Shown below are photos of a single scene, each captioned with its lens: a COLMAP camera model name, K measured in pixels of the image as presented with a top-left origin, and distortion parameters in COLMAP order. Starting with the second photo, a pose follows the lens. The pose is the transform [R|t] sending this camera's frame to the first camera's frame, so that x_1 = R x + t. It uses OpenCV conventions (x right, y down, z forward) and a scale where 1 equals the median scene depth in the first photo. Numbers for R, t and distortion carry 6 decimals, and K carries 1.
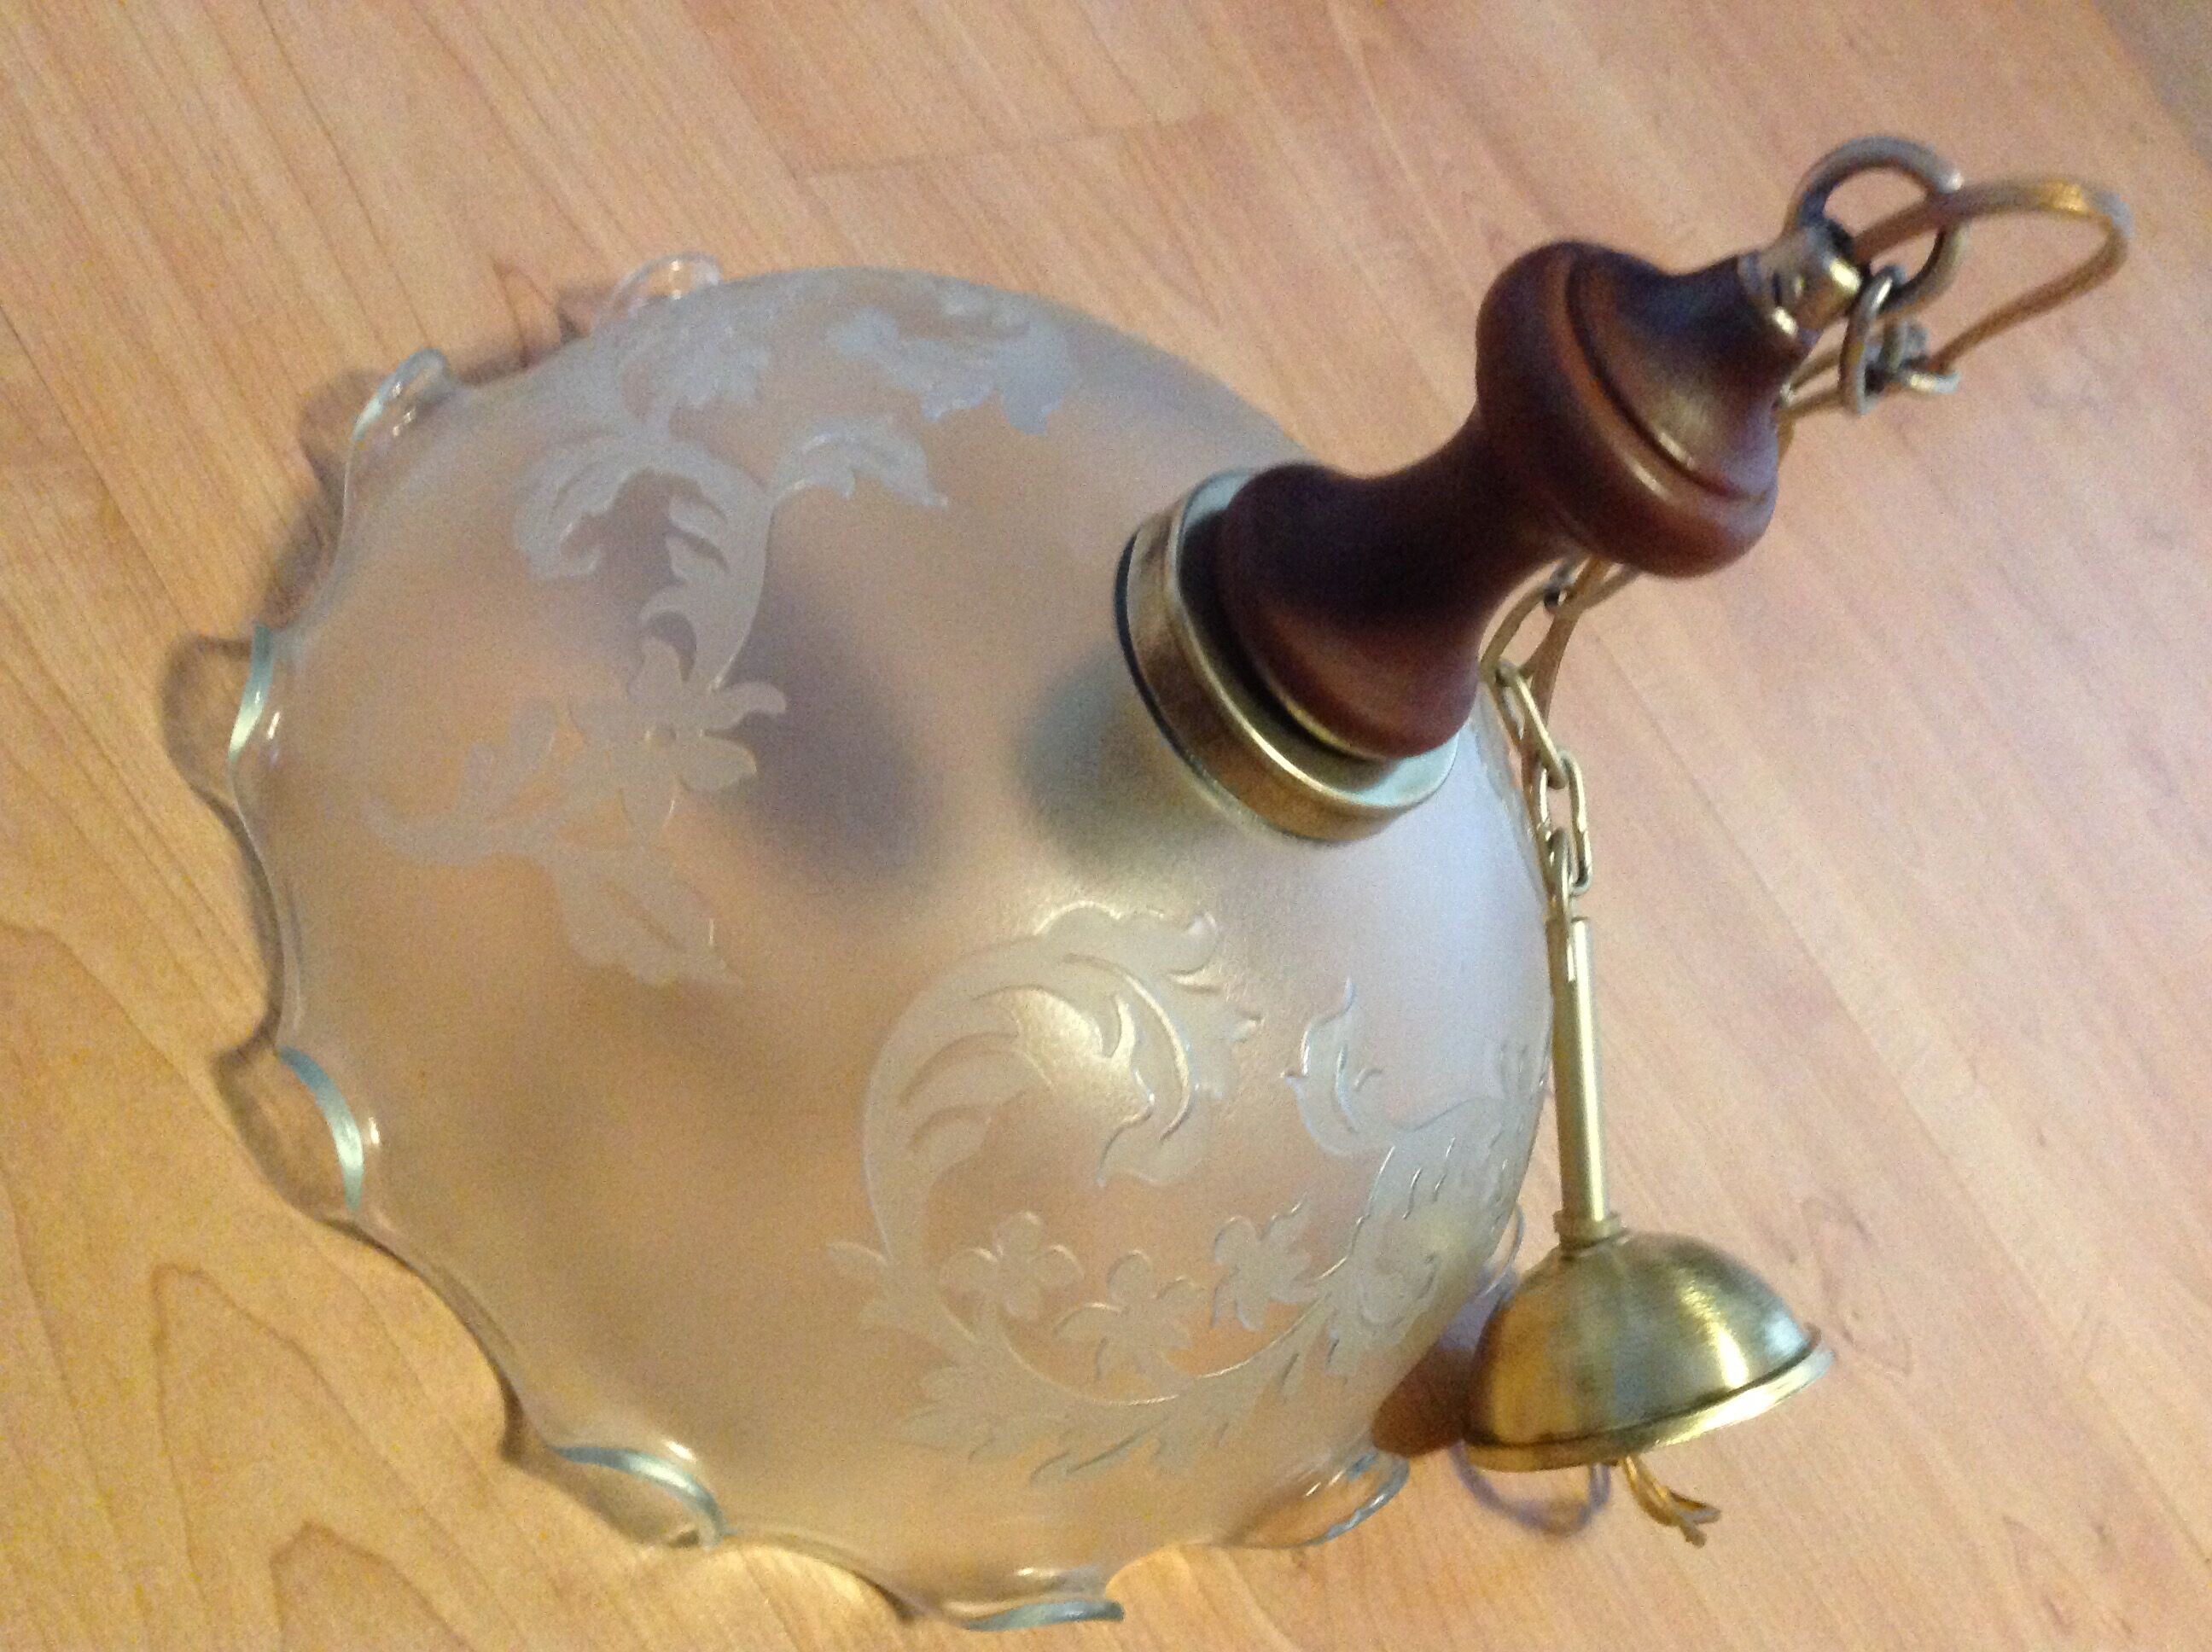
lens RADIAL K [[2197.8, 0, 1184.6], [0, 2197.8, 802.1], [0, 0, 1]] dist [0.011514, 0.000000]
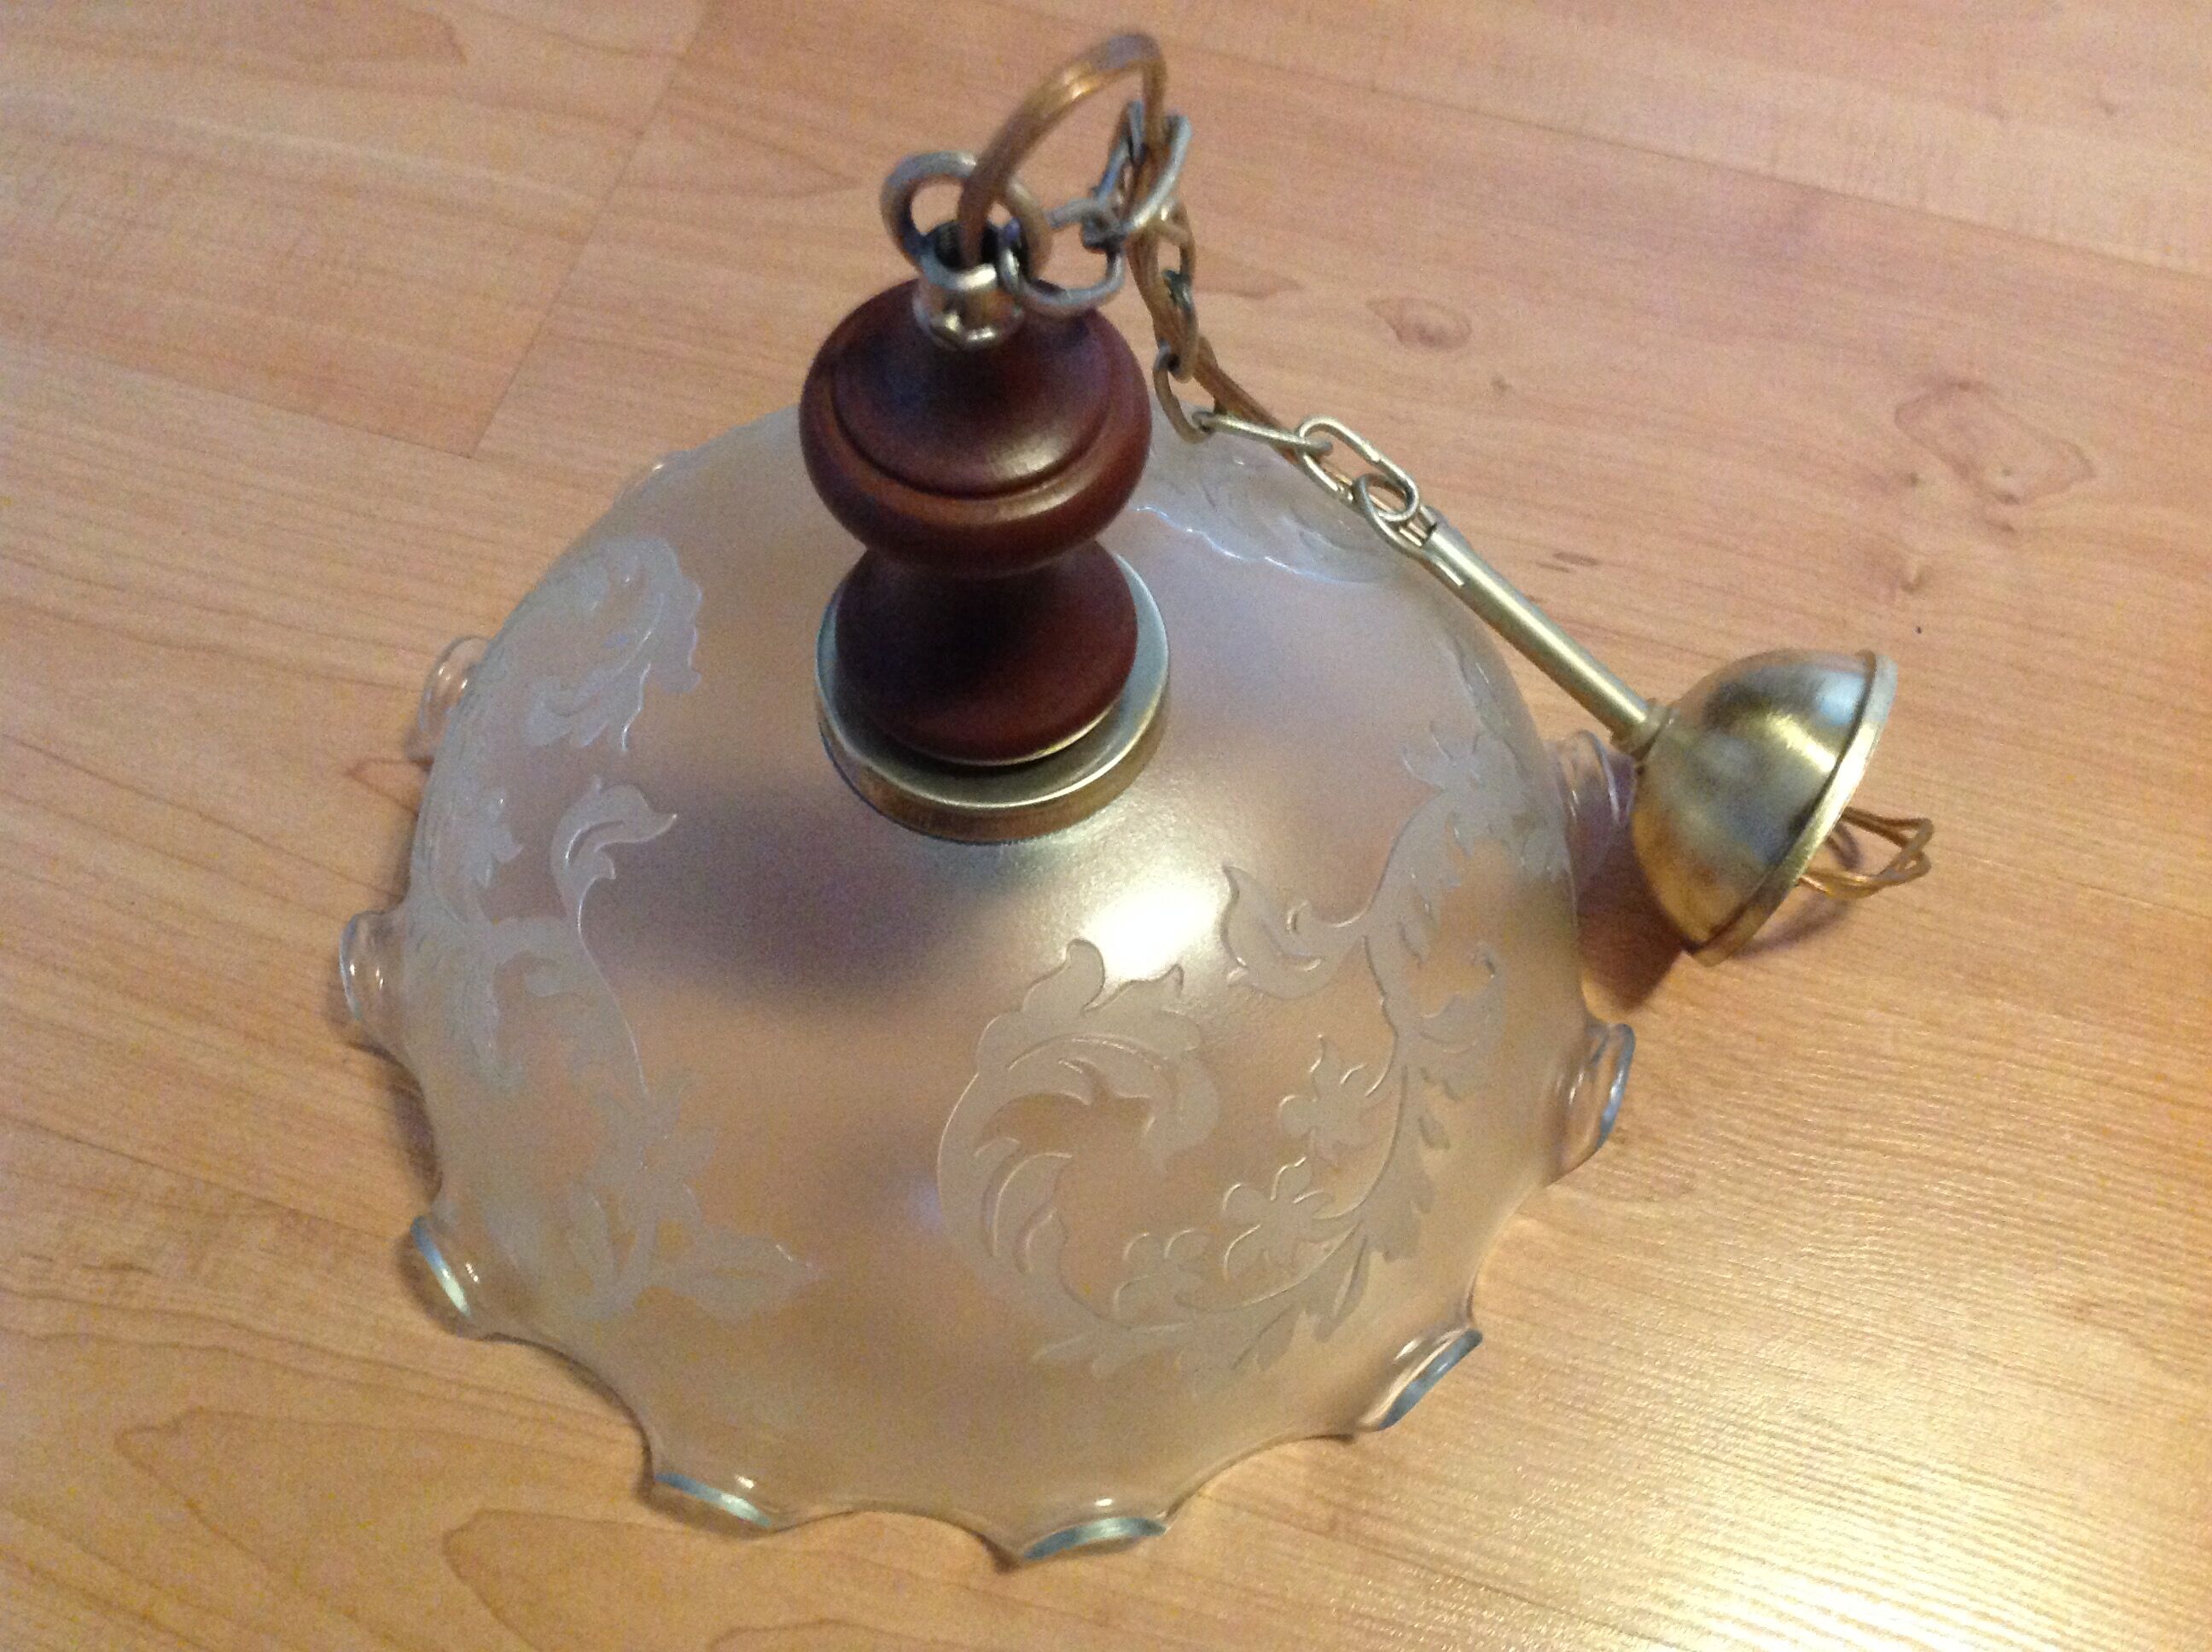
lens RADIAL K [[2197.8, 0, 1119.1], [0, 2197.8, 834.6], [0, 0, 1]] dist [0.011514, 0.000000]
pose [[0.688713, -0.641512, -0.337840, 0.399474], [0.711859, 0.686729, 0.147176, -0.124338], [0.137590, -0.341857, 0.929625, -0.031769]]
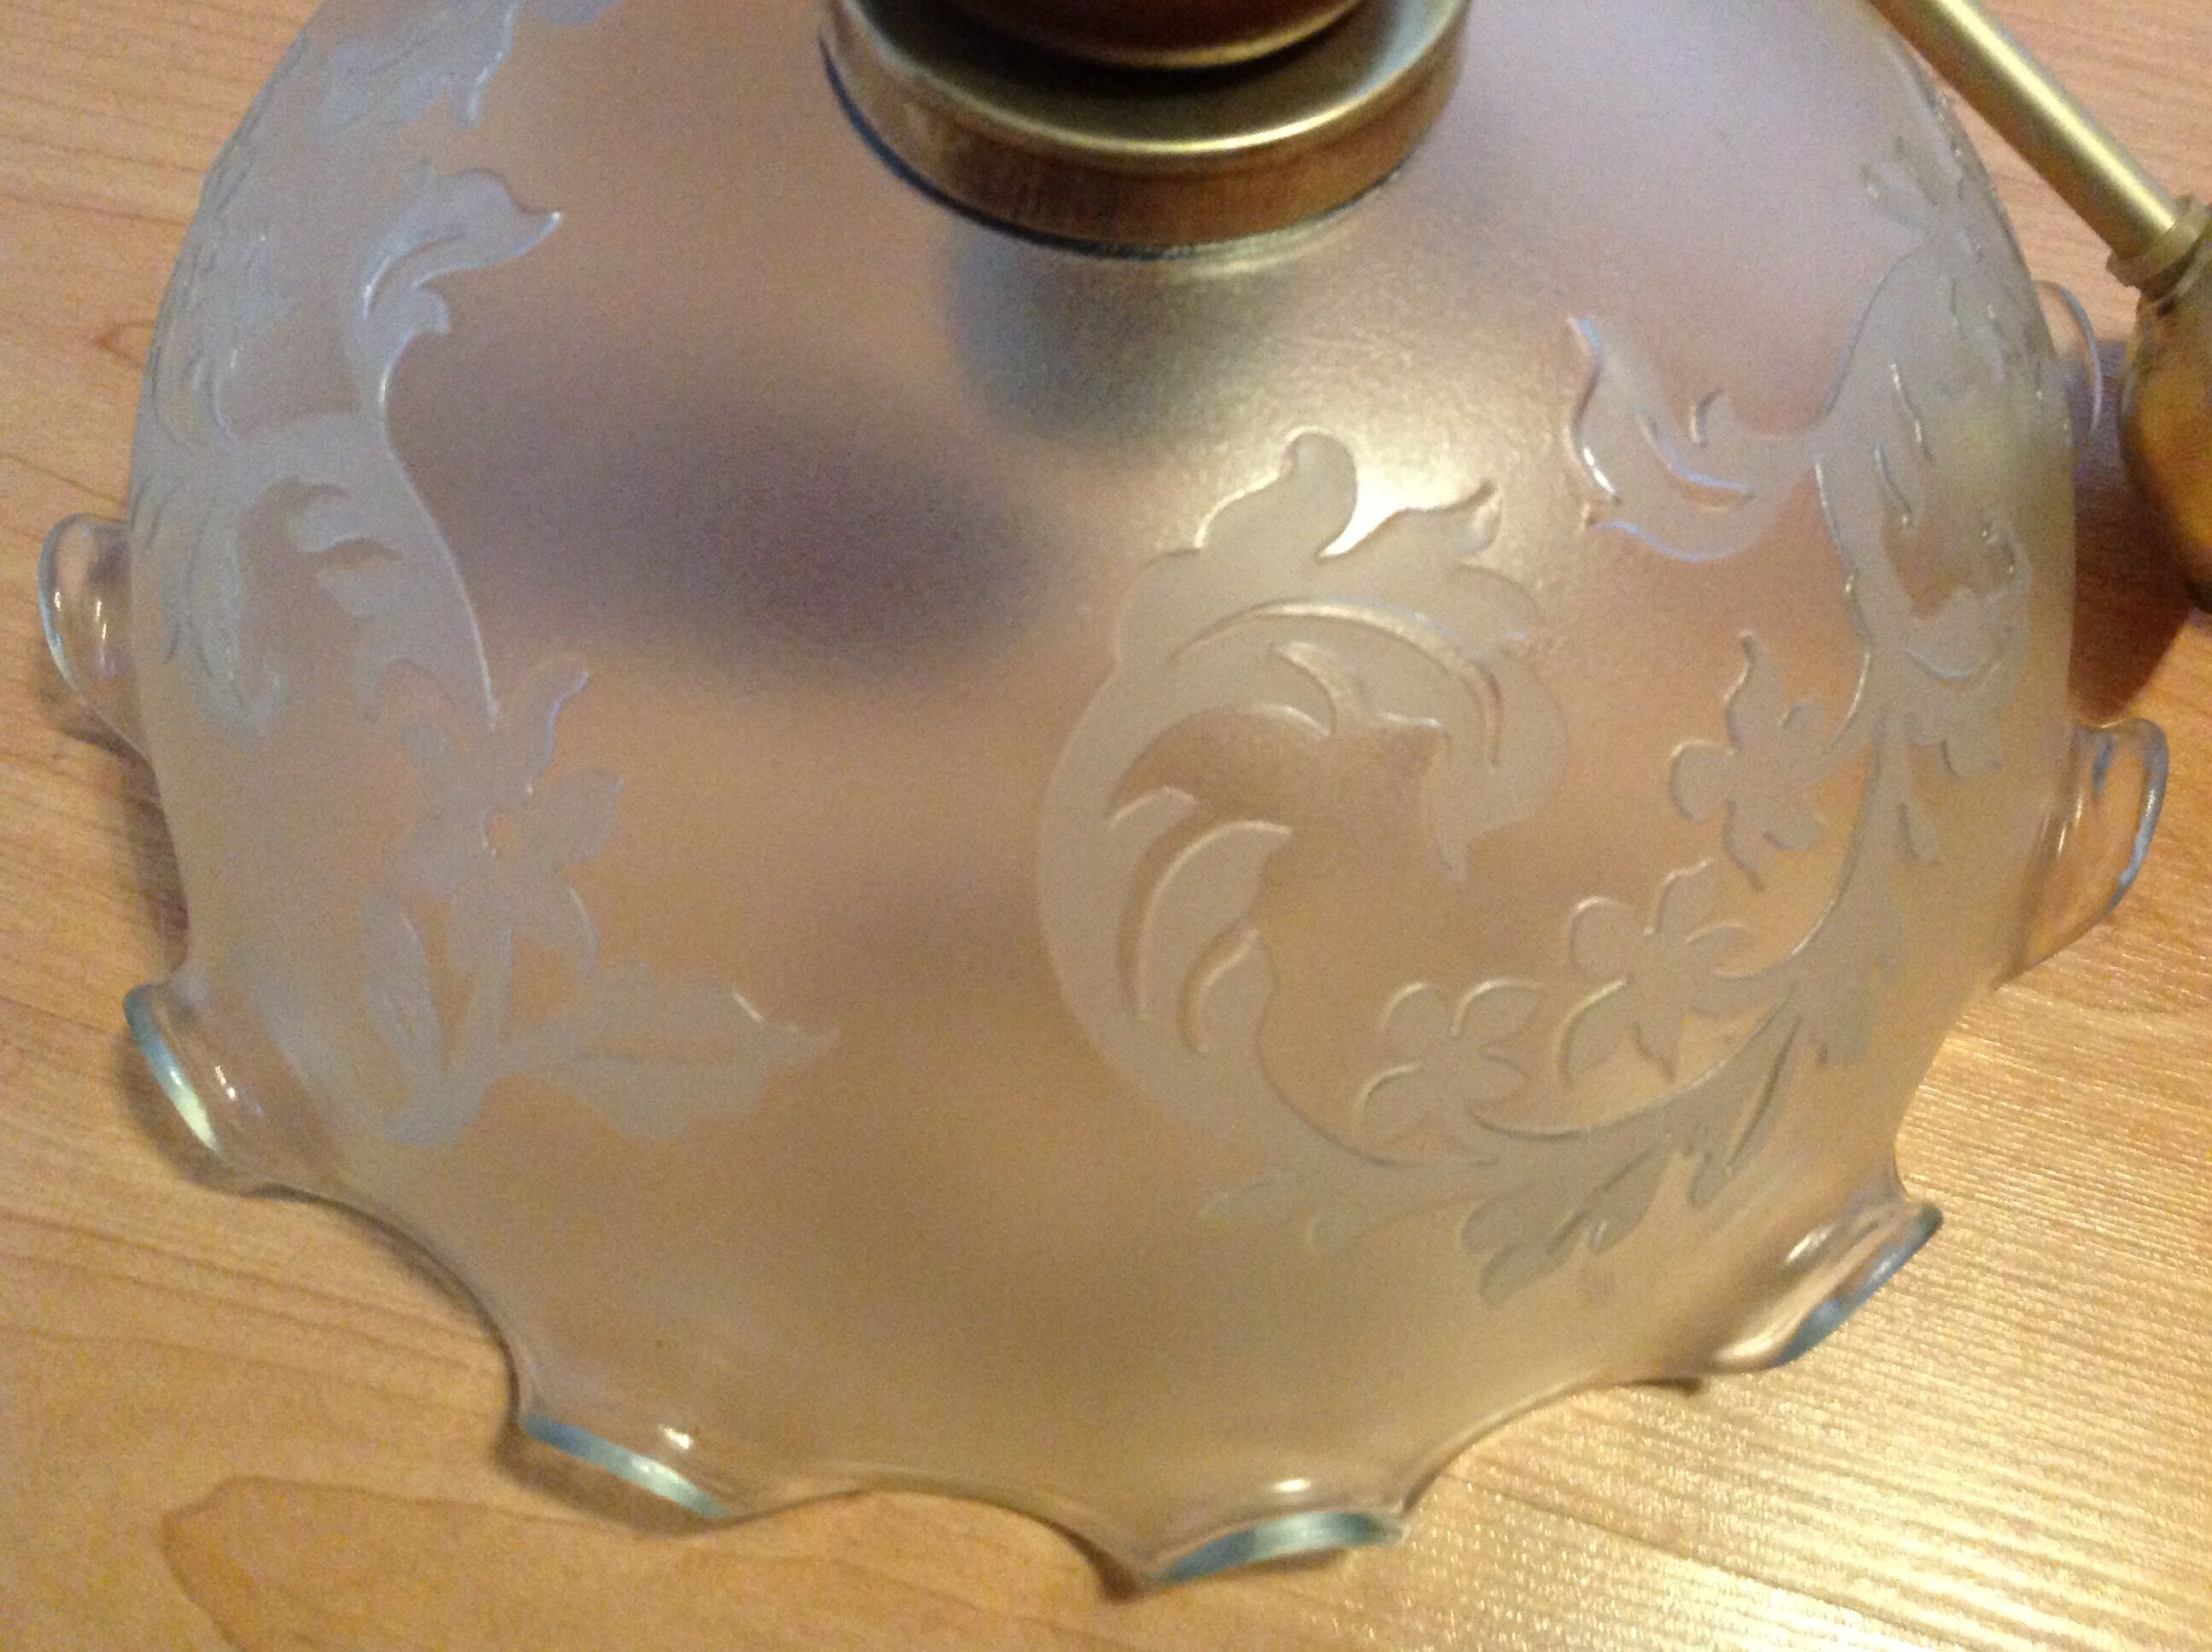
lens RADIAL K [[2197.8, 0, 1117.3], [0, 2197.8, 836.7], [0, 0, 1]] dist [0.011514, 0.000000]
pose [[0.699944, -0.624655, -0.346243, 0.101160], [0.699285, 0.697958, 0.154450, 0.000149], [0.145185, -0.350229, 0.925344, 0.356484]]
